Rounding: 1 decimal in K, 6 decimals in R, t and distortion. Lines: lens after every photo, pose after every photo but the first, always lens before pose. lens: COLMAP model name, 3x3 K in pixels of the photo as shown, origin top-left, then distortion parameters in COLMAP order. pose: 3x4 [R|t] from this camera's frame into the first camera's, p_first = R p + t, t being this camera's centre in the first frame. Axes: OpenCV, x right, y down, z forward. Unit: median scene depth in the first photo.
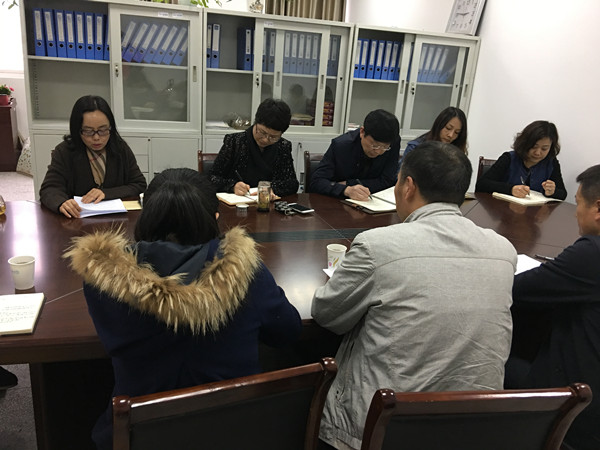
lens RADIAL K [[511.0, 0, 300.0], [0, 511.0, 225.0], [0, 0, 1]] dist [0.082453, -0.174492]
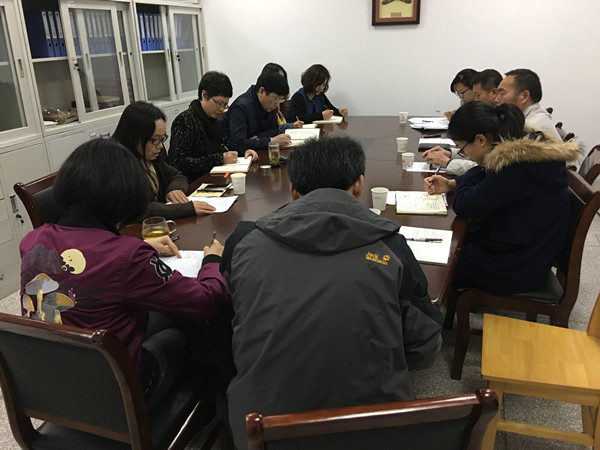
lens RADIAL K [[511.0, 0, 300.0], [0, 511.0, 225.0], [0, 0, 1]] dist [0.082453, -0.174492]
pose [[0.560998, -0.370217, 0.740419, -0.623128], [0.325839, 0.920976, 0.213616, -0.085224], [-0.760993, 0.121419, 0.637297, 0.146829]]
